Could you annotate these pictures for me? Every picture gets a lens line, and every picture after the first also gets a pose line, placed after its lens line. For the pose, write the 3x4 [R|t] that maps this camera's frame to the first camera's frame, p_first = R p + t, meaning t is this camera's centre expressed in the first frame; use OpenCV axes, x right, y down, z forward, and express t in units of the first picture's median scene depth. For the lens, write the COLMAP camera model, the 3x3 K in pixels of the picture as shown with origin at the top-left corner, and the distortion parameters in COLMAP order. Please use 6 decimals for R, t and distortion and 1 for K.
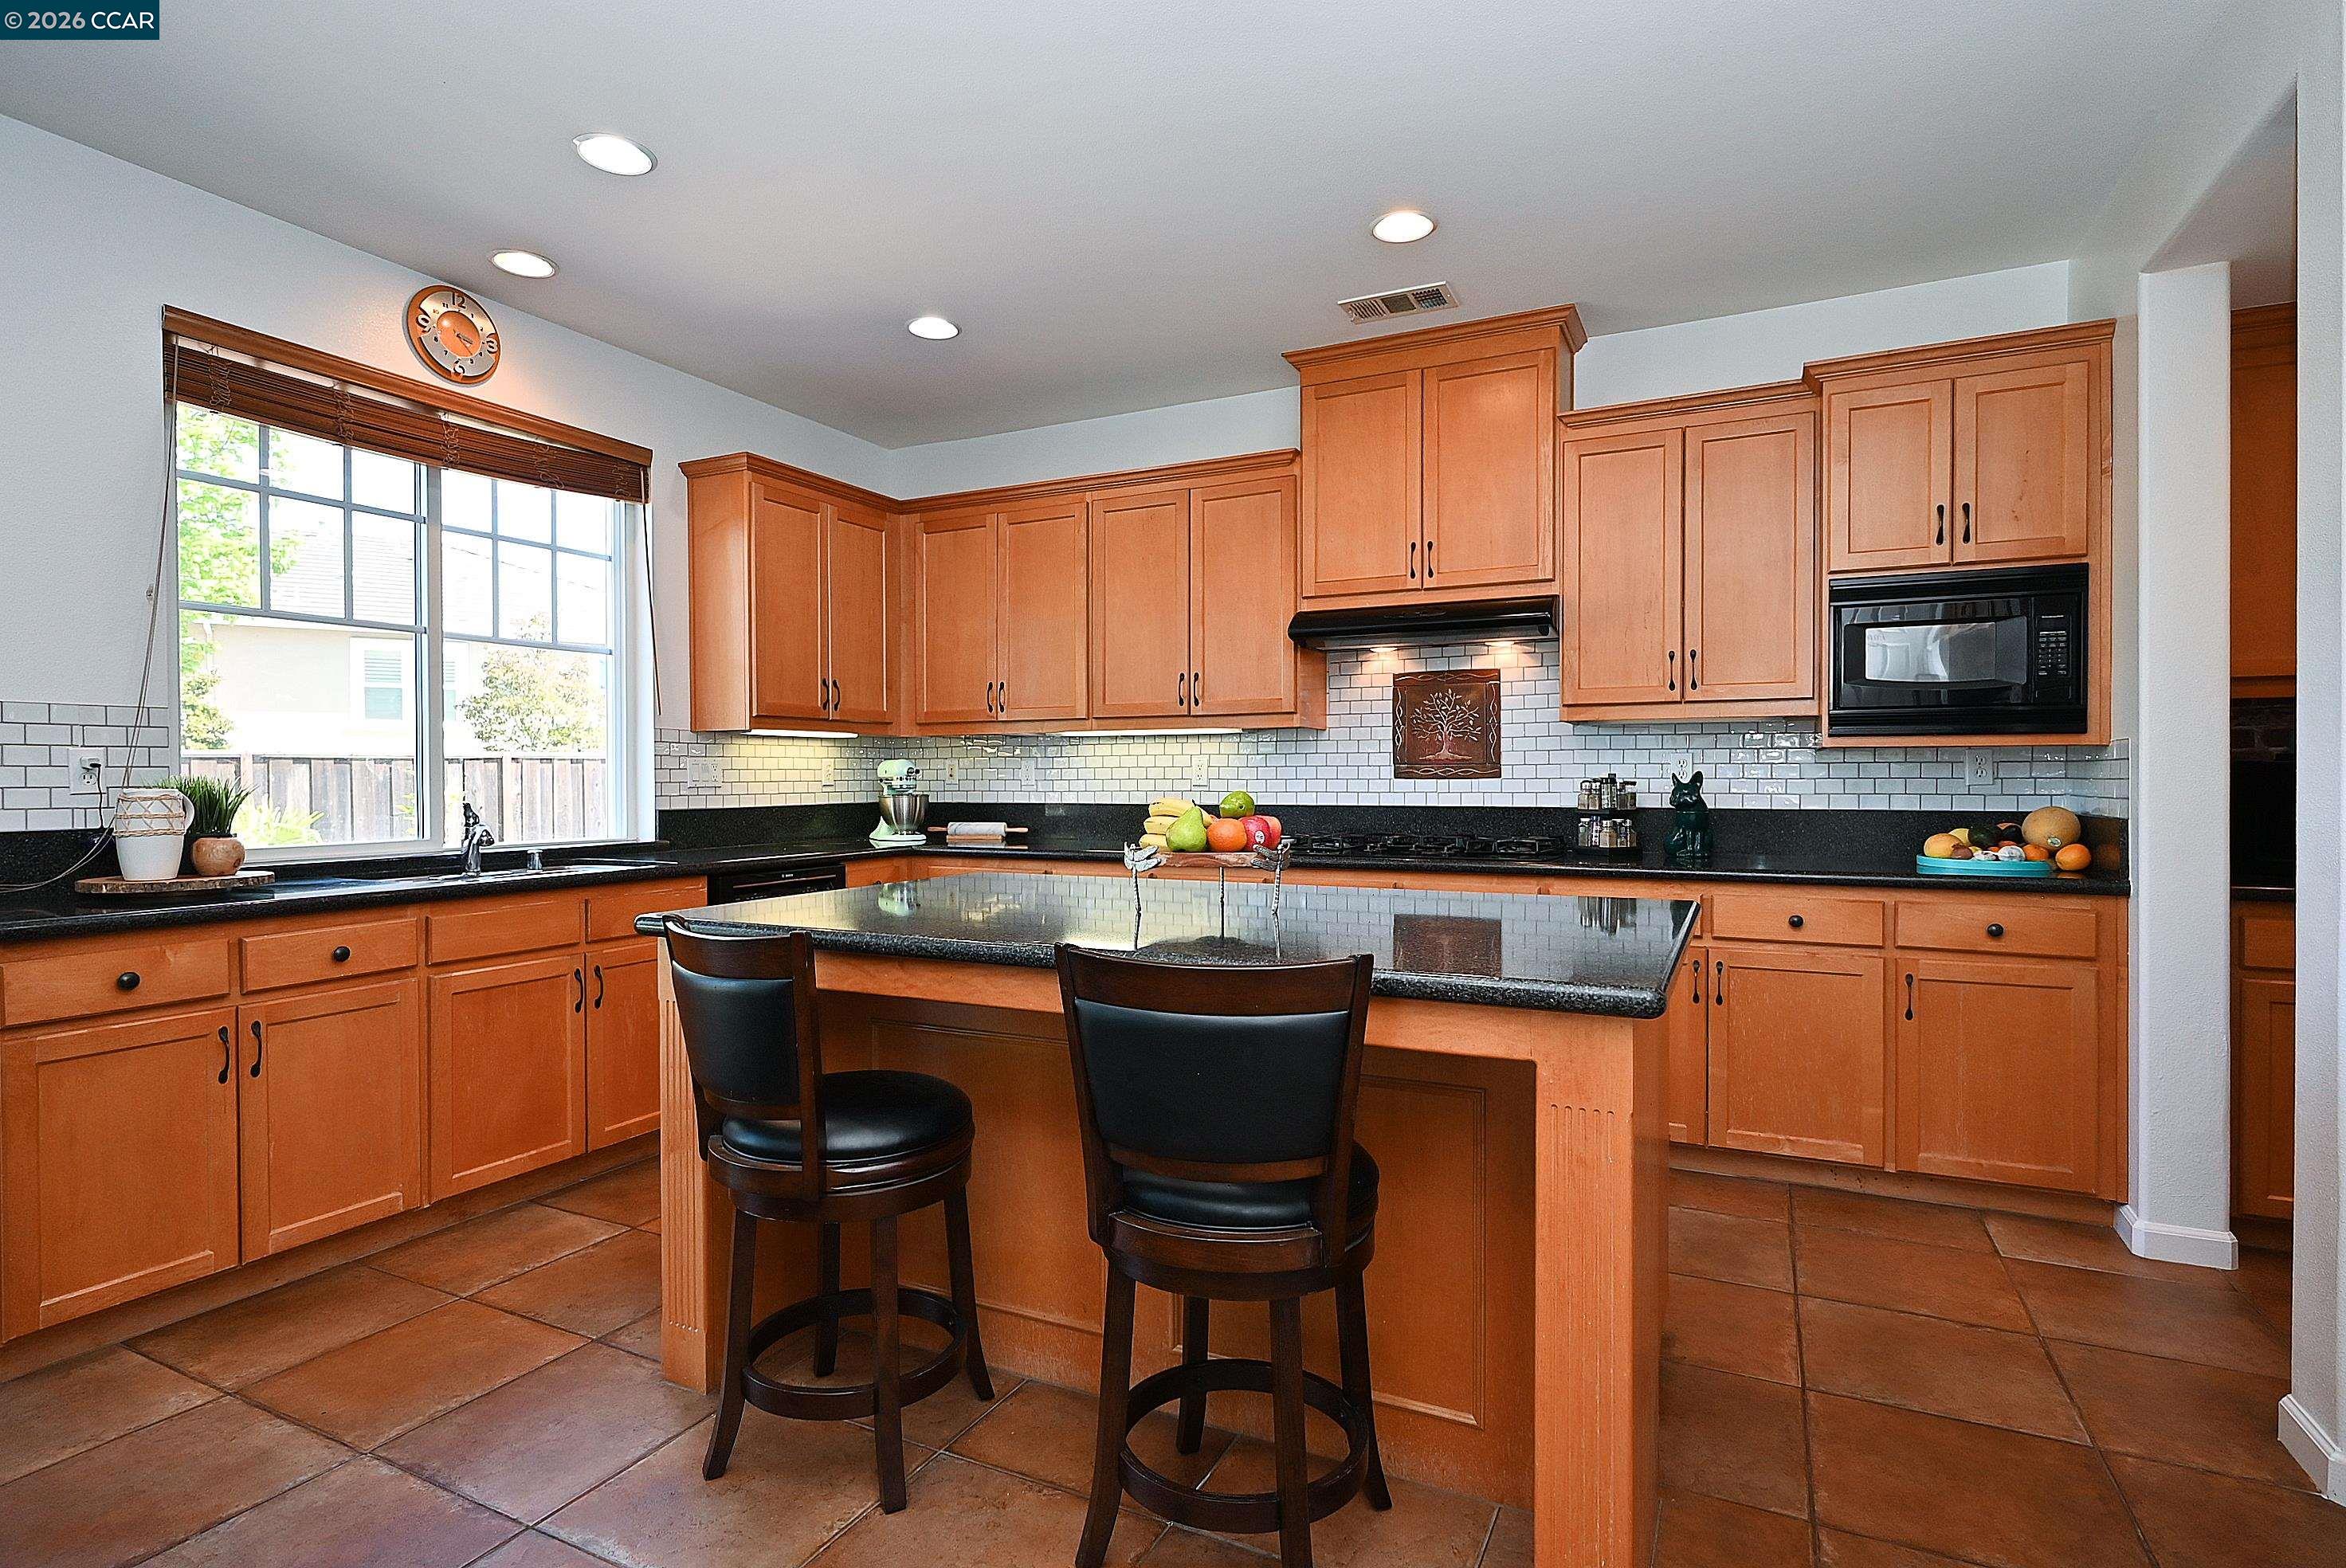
lens RADIAL K [[1168.0, 0, 1169.0], [0, 1168.0, 781.0], [0, 0, 1]] dist [-0.004311, 0.003879]
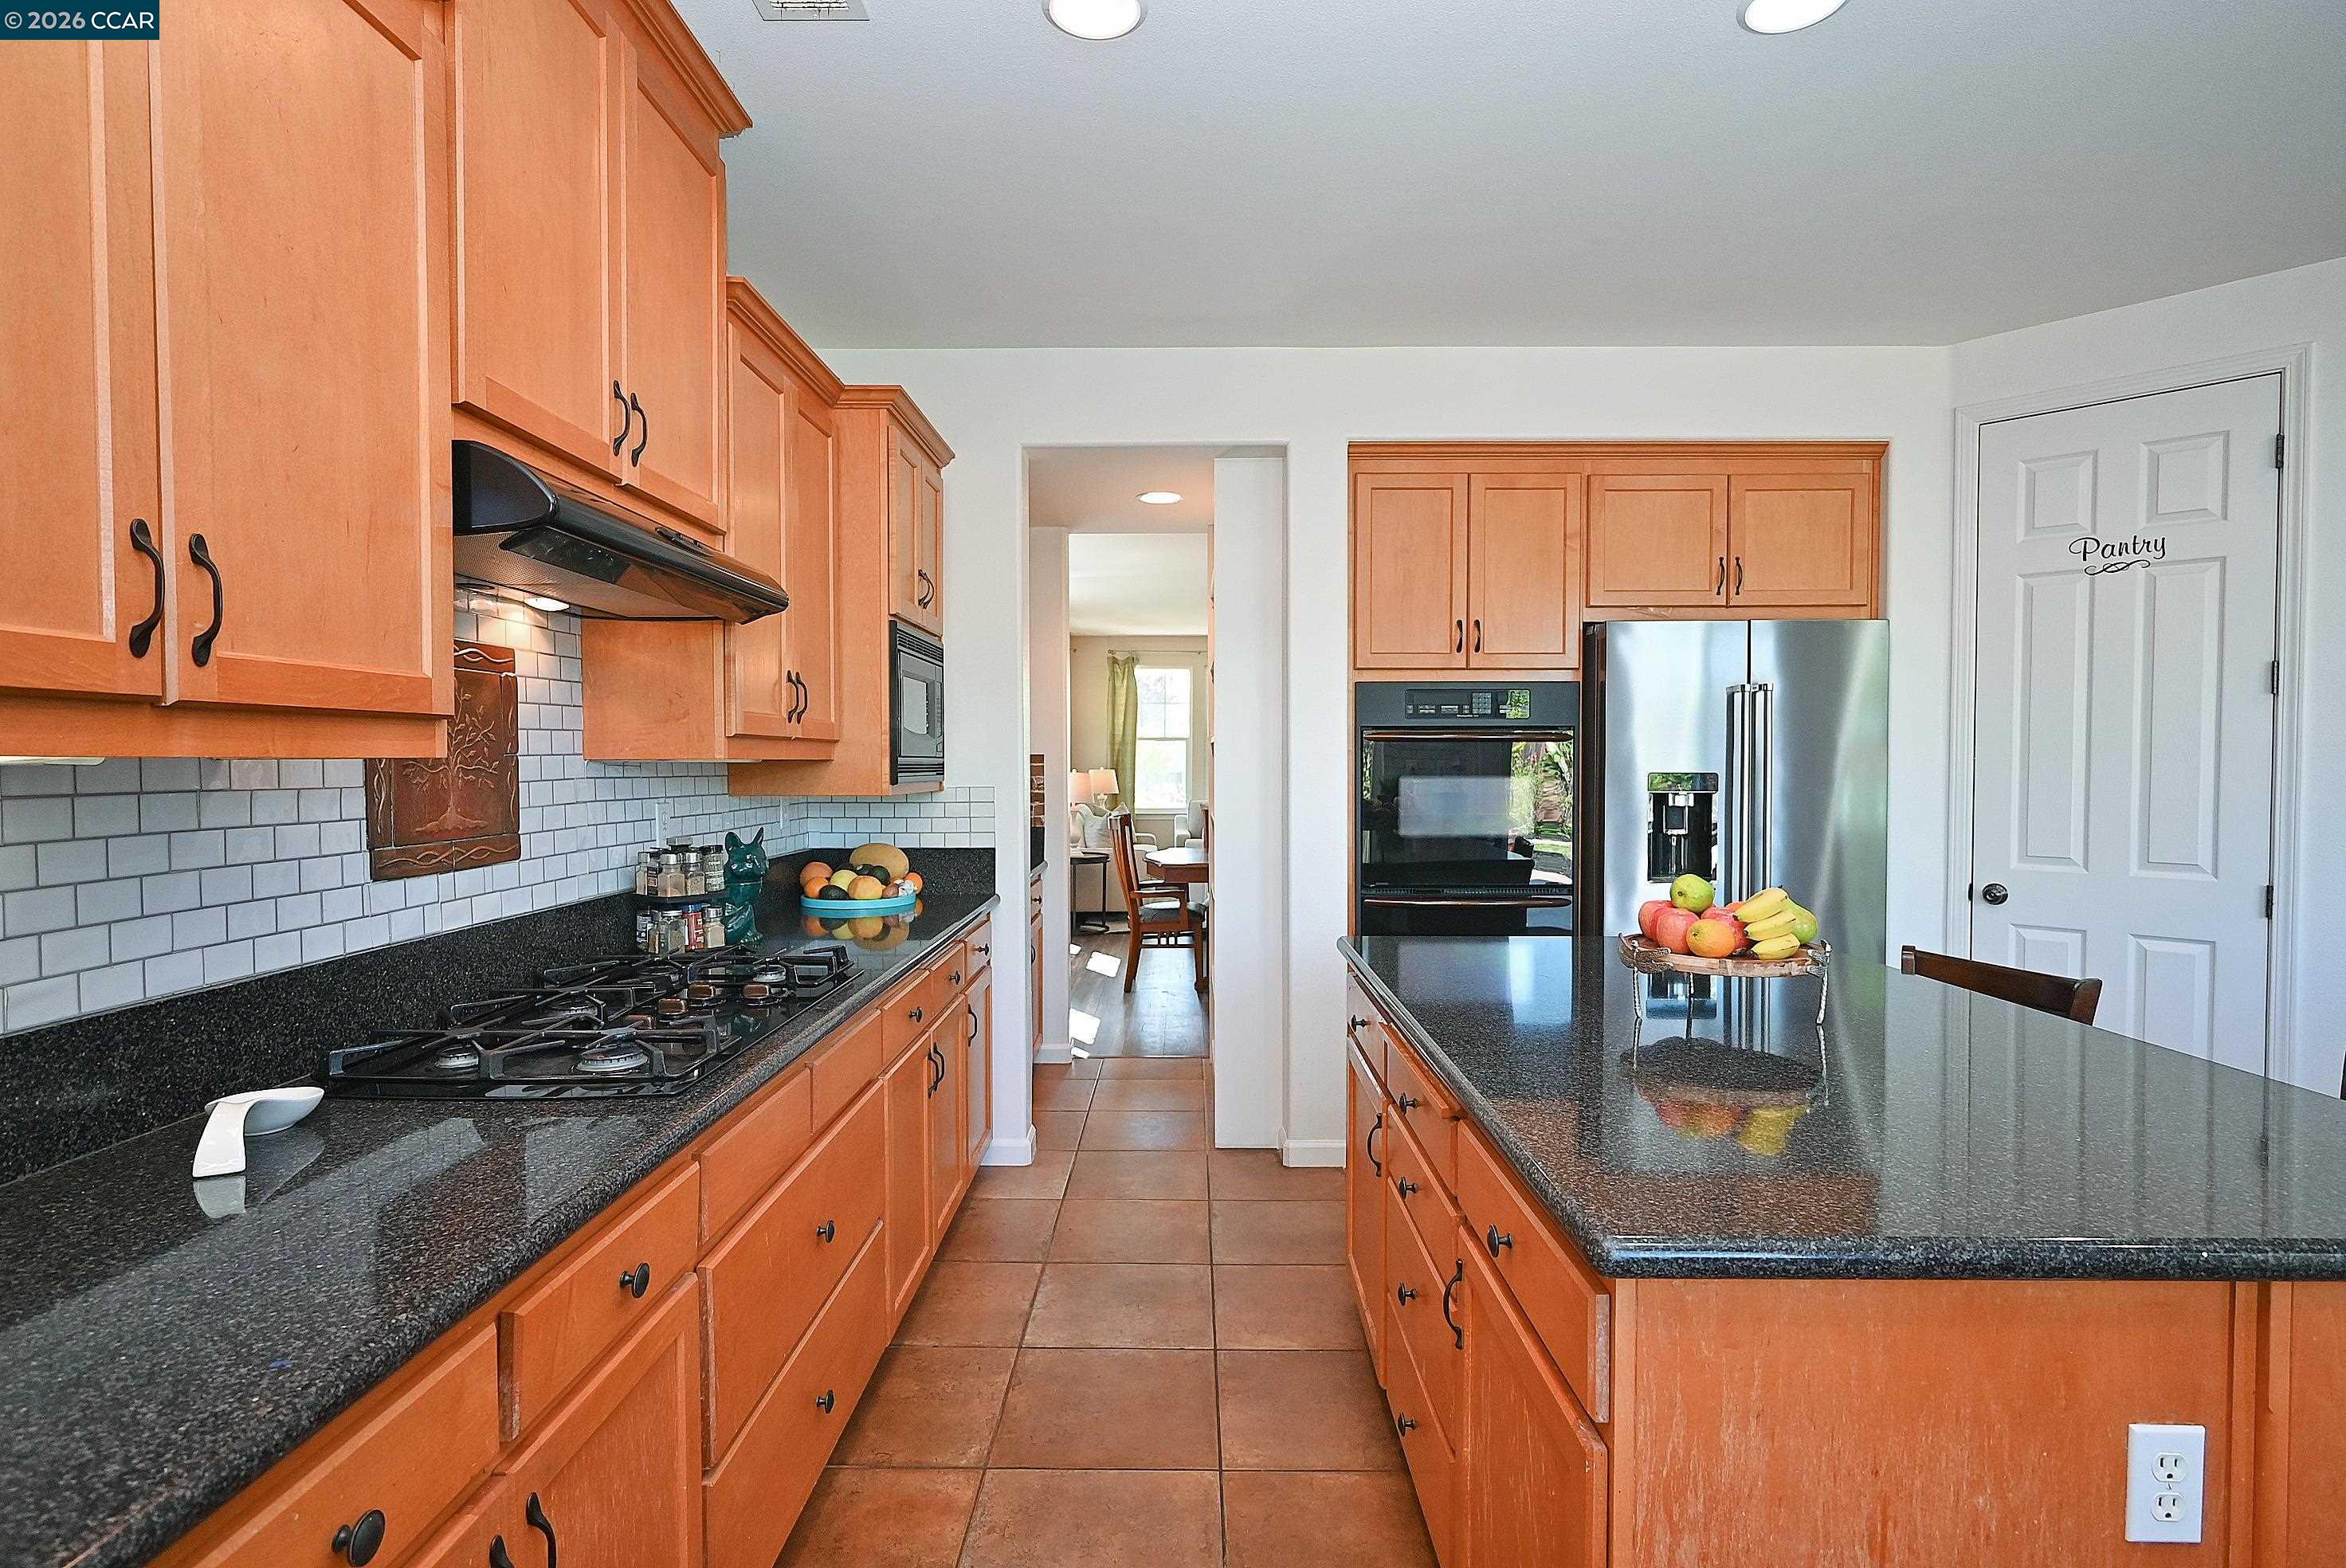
lens RADIAL K [[1168.0, 0, 1170.3], [0, 1168.0, 786.0], [0, 0, 1]] dist [-0.004311, 0.003879]
pose [[-0.435901, -0.014755, 0.899874, -0.318609], [0.010733, 0.999709, 0.021591, -0.044510], [-0.899931, 0.019070, -0.435616, 0.986915]]
